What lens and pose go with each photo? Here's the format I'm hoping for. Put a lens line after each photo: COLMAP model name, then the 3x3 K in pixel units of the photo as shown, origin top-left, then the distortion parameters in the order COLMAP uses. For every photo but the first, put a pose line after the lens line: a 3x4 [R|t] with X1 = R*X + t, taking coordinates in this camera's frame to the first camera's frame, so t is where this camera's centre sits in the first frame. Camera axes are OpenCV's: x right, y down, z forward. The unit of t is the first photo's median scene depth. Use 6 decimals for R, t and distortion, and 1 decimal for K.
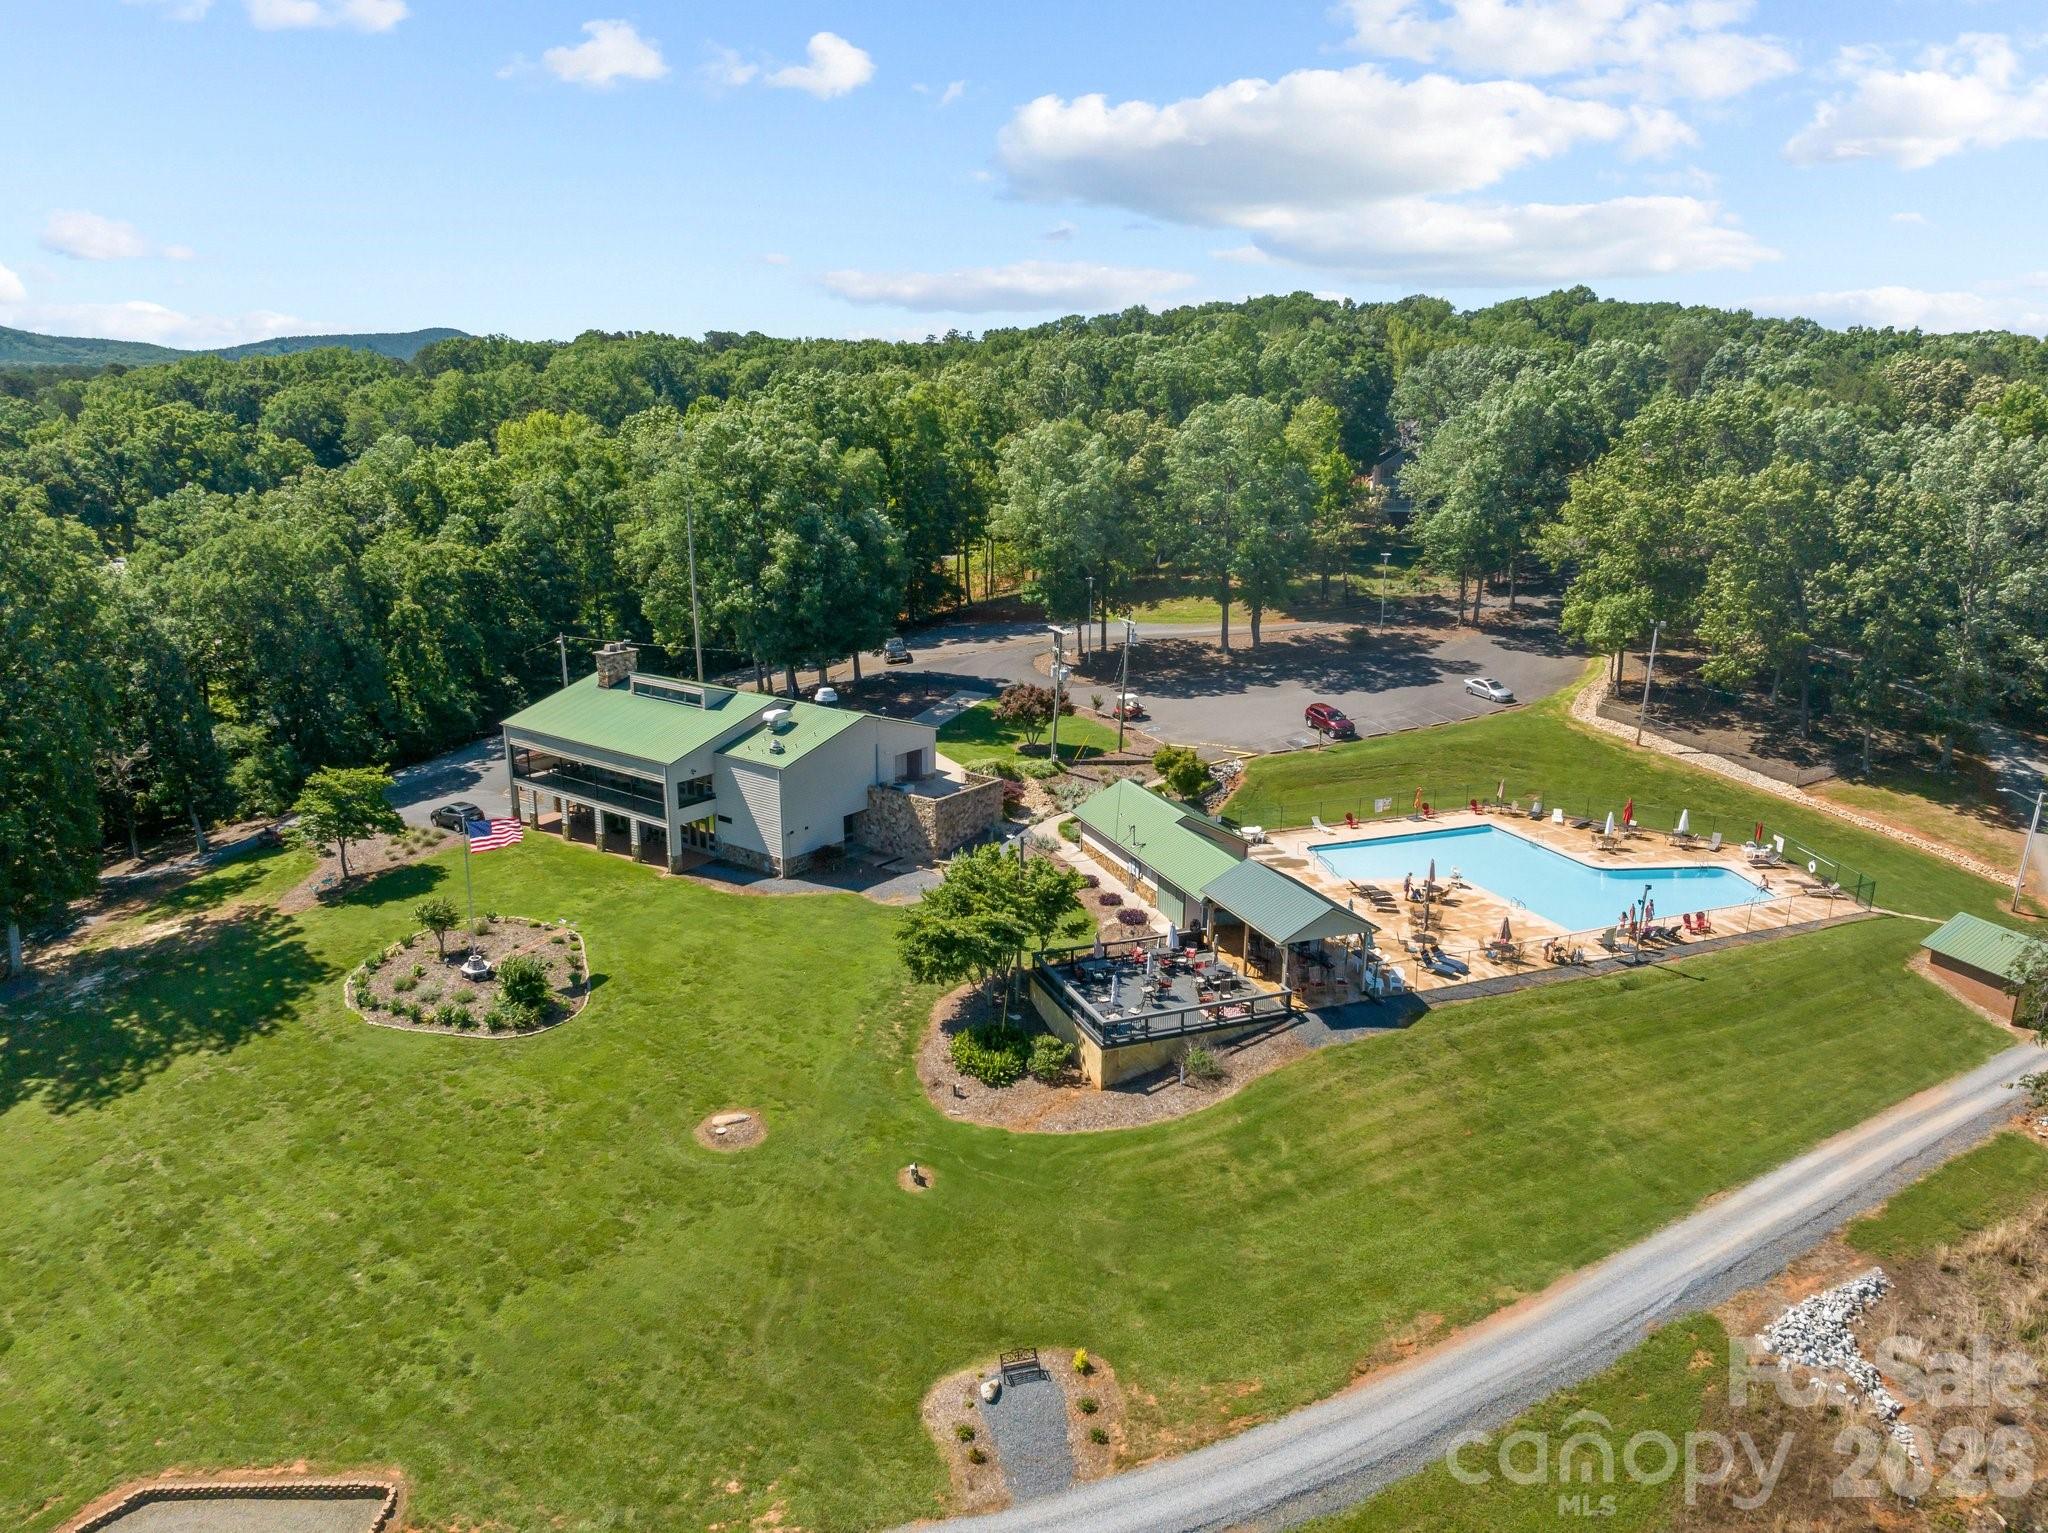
lens RADIAL K [[1451.6, 0, 1017.7], [0, 1451.6, 769.5], [0, 0, 1]] dist [-0.045747, 0.005456]
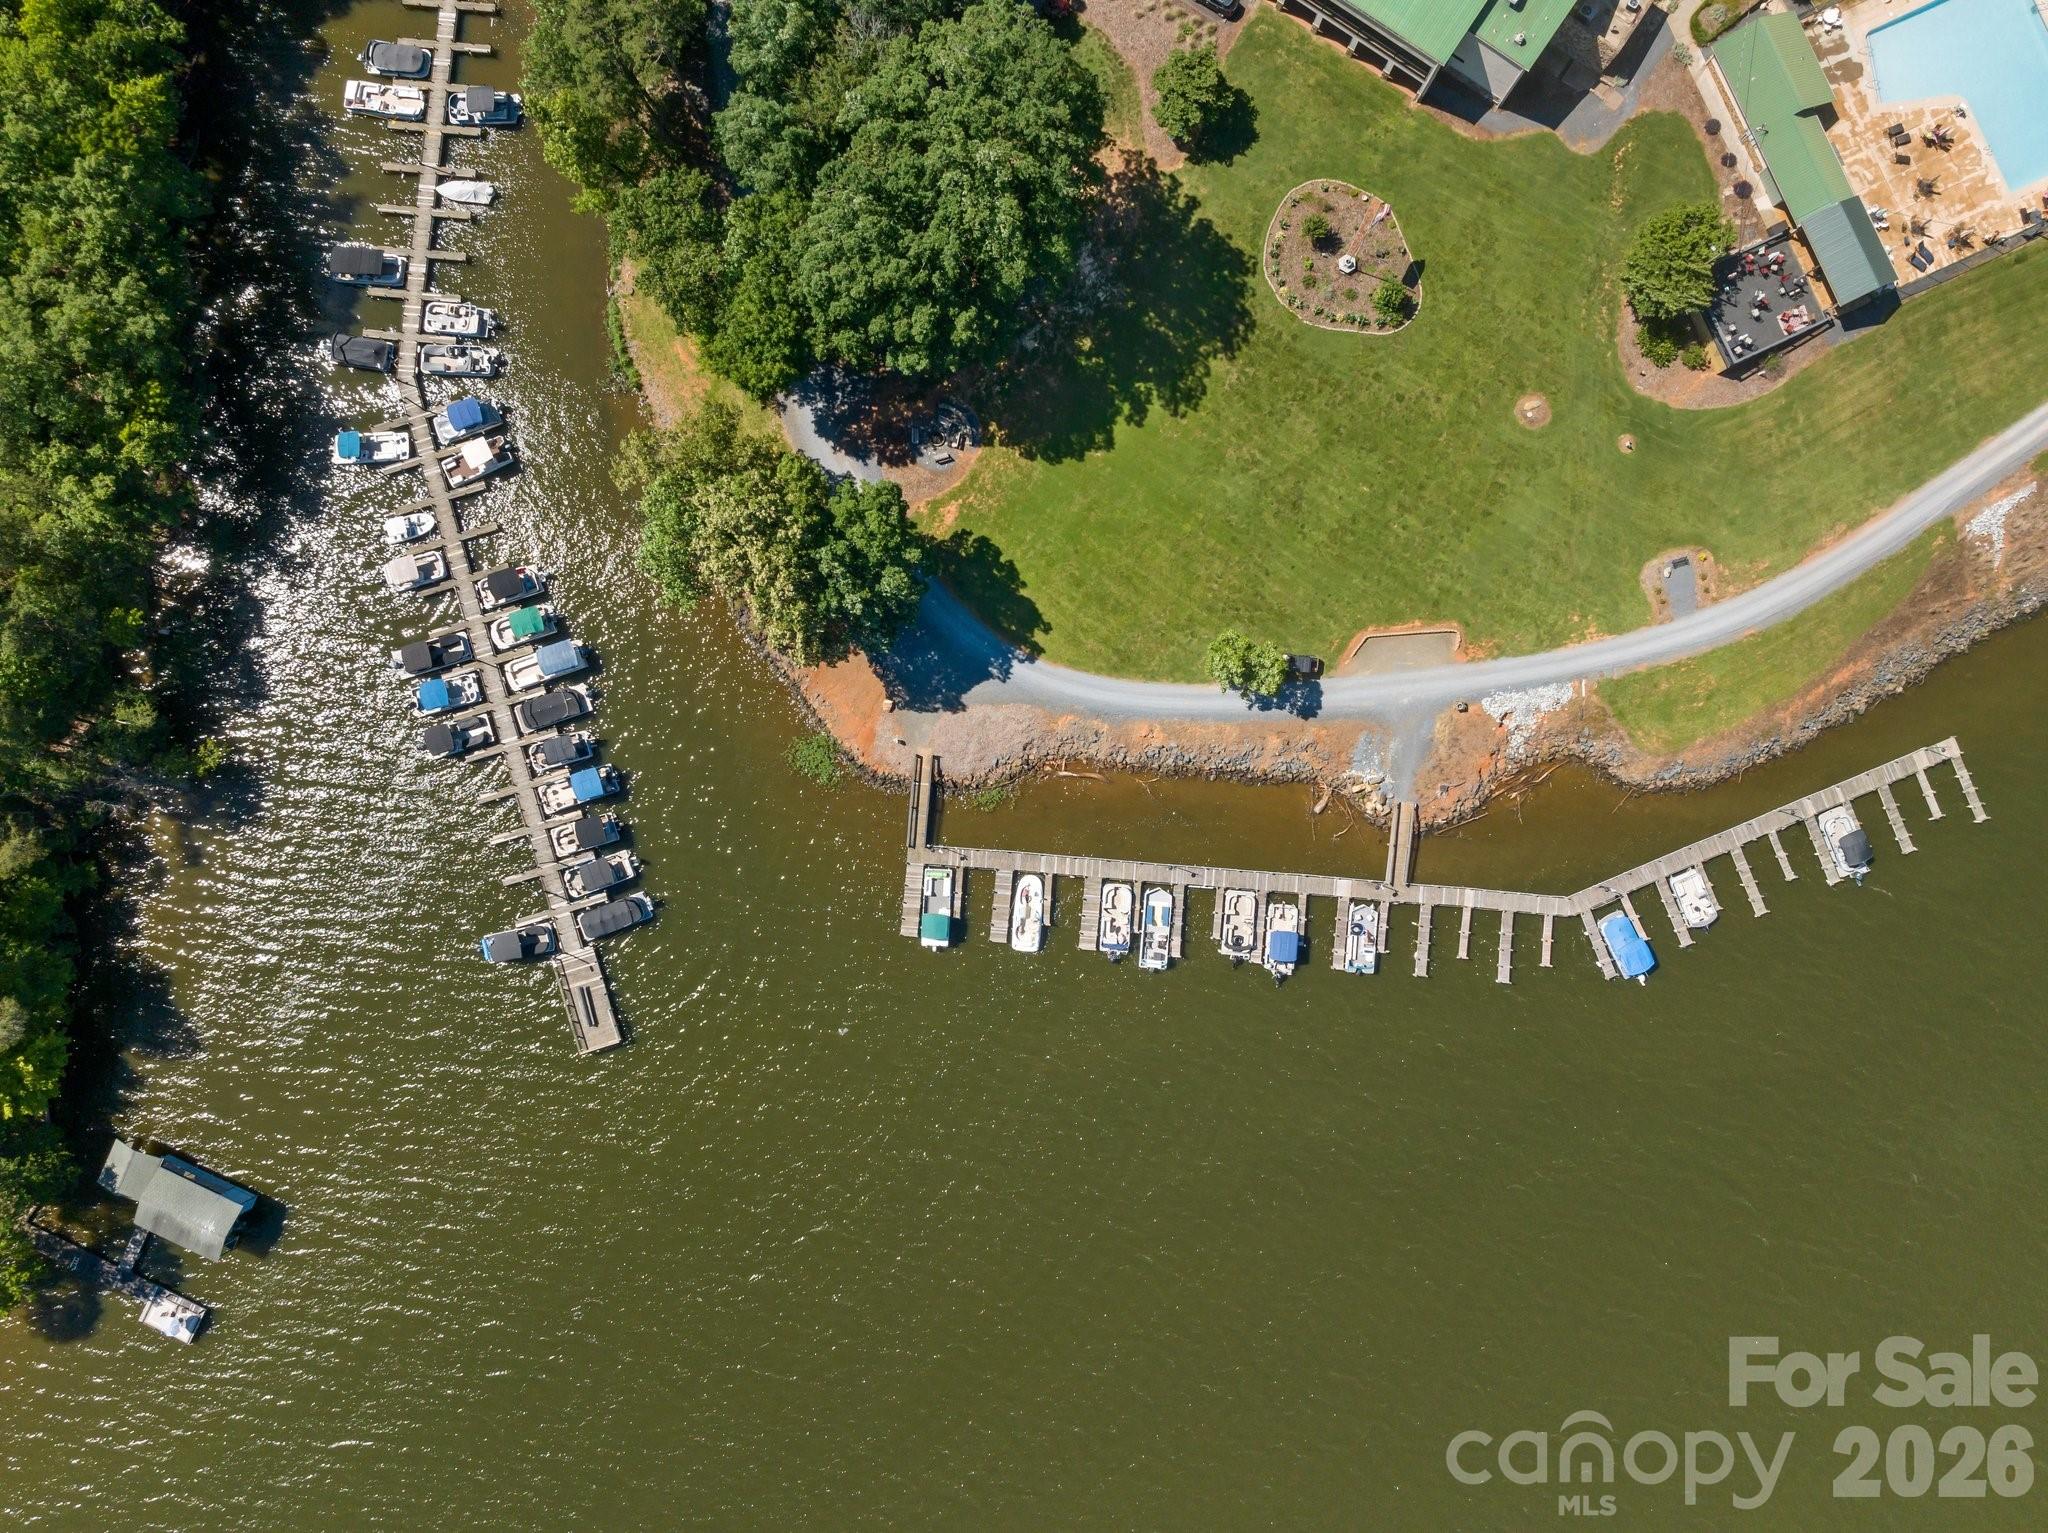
lens RADIAL K [[1480.5, 0, 1003.7], [0, 1480.5, 767.3], [0, 0, 1]] dist [-0.008113, -0.006192]
pose [[0.997208, -0.074168, 0.008648, -0.707145], [0.011766, 0.270451, 0.962662, -1.155526], [-0.073737, -0.959873, 0.270569, 0.006229]]
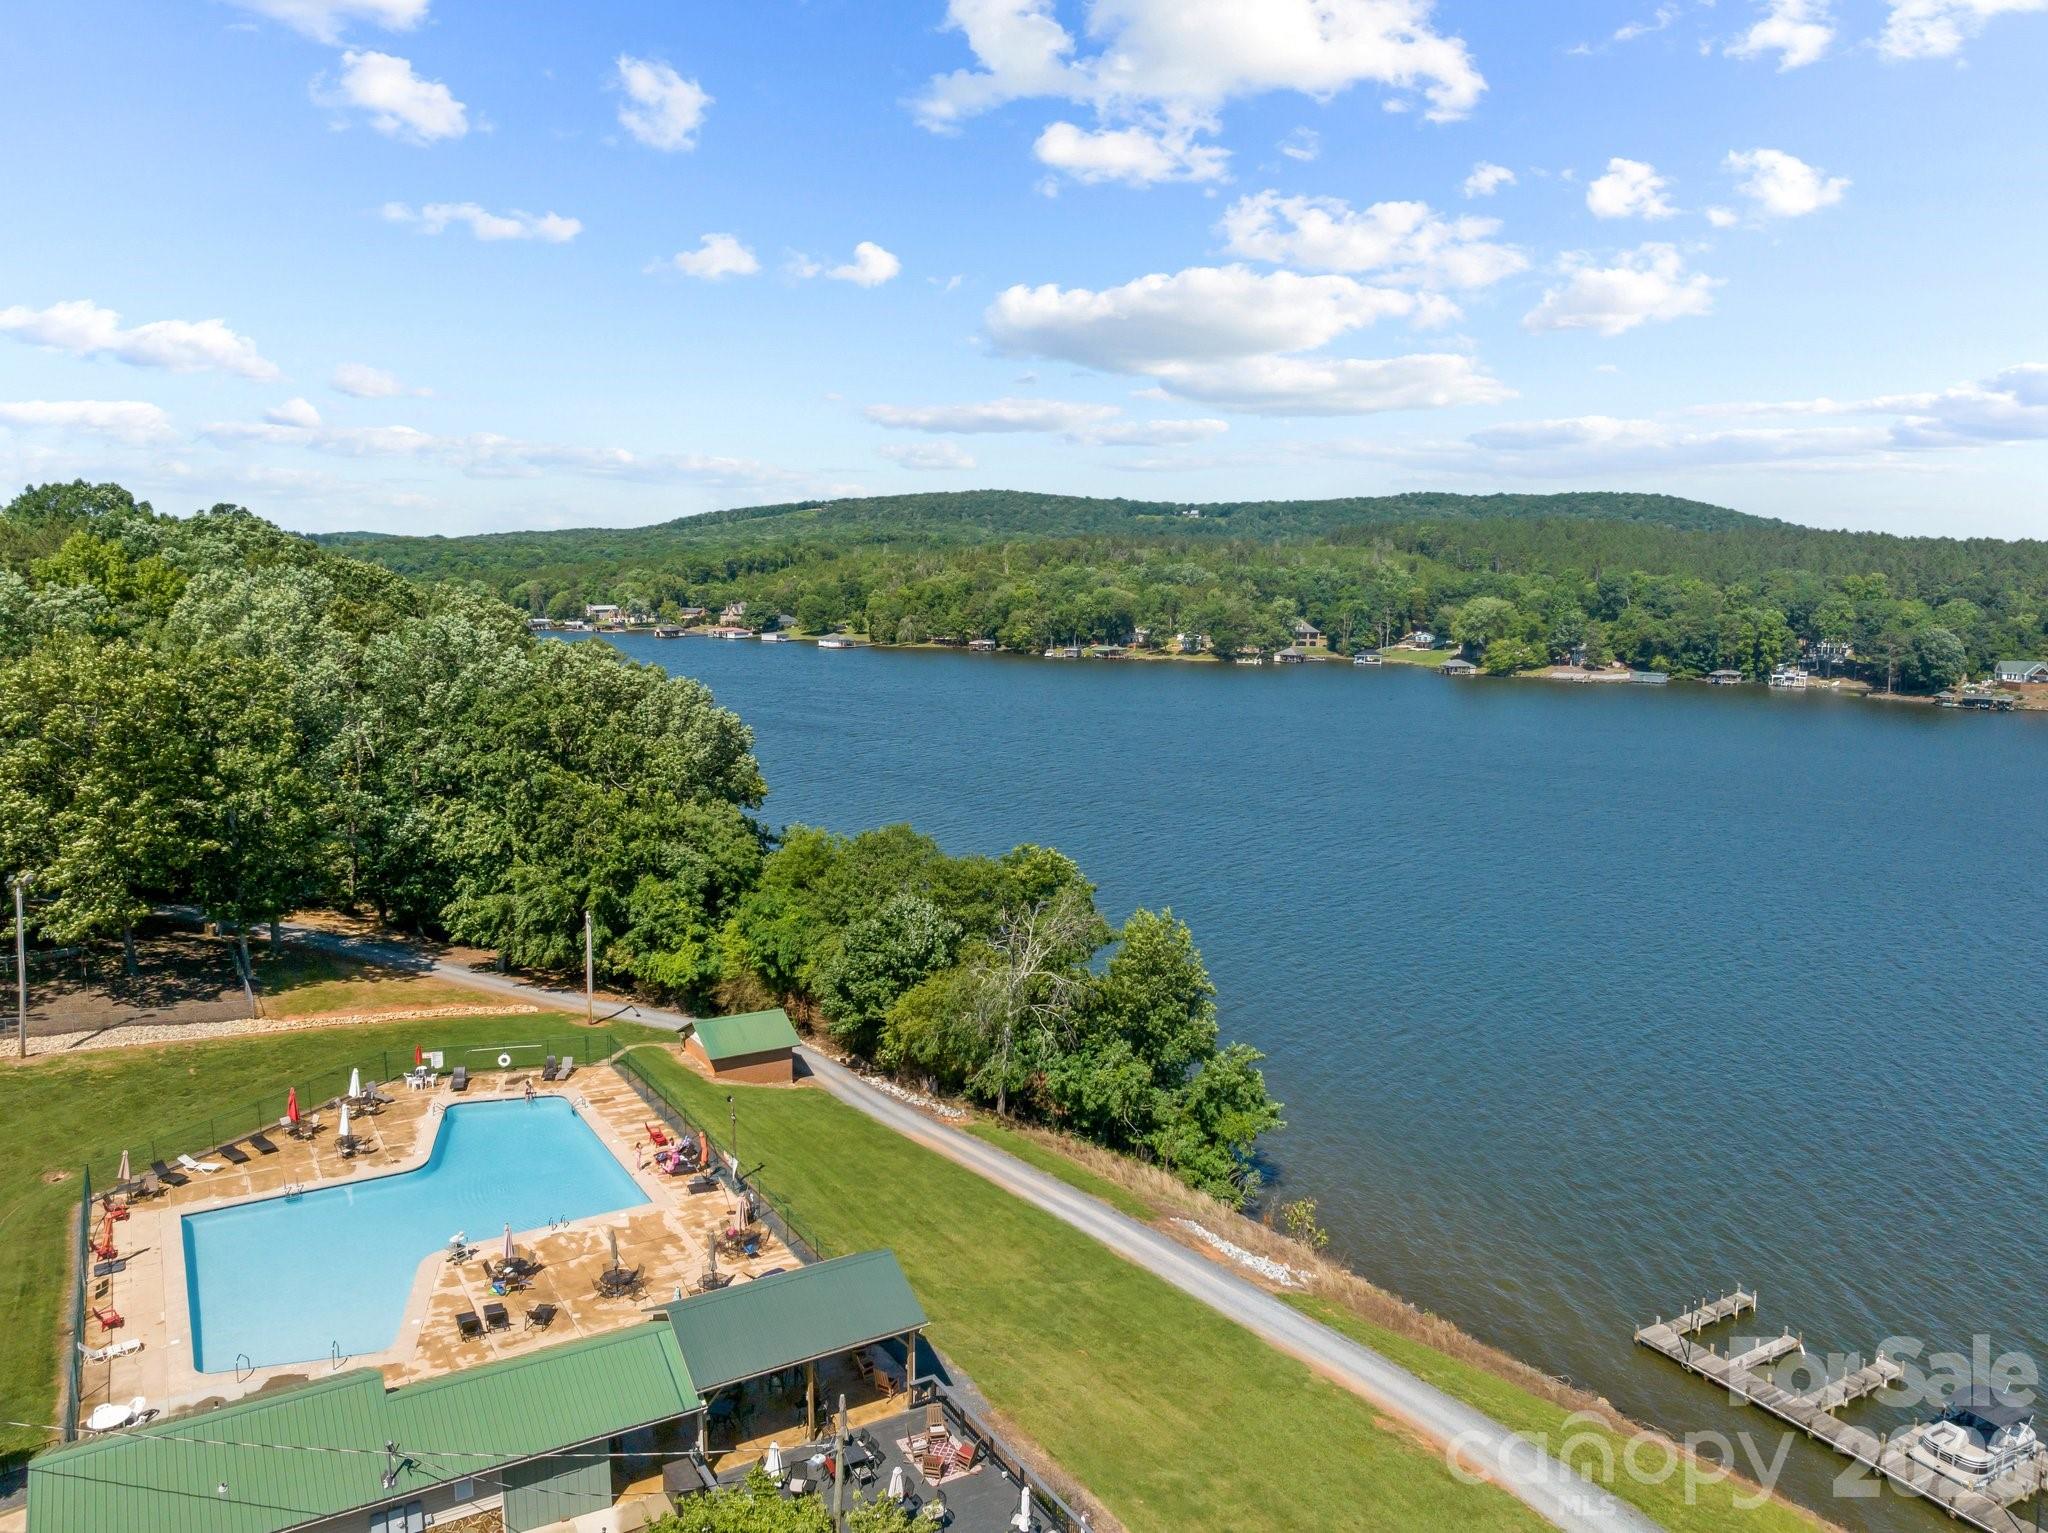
lens RADIAL K [[1443.6, 0, 1024.0], [0, 1443.6, 766.5], [0, 0, 1]] dist [-0.035355, -0.002173]
pose [[-0.195674, -0.144259, 0.970000, -0.357954], [0.237142, 0.952805, 0.189540, -0.198745], [-0.951565, 0.267116, -0.152230, 0.744134]]
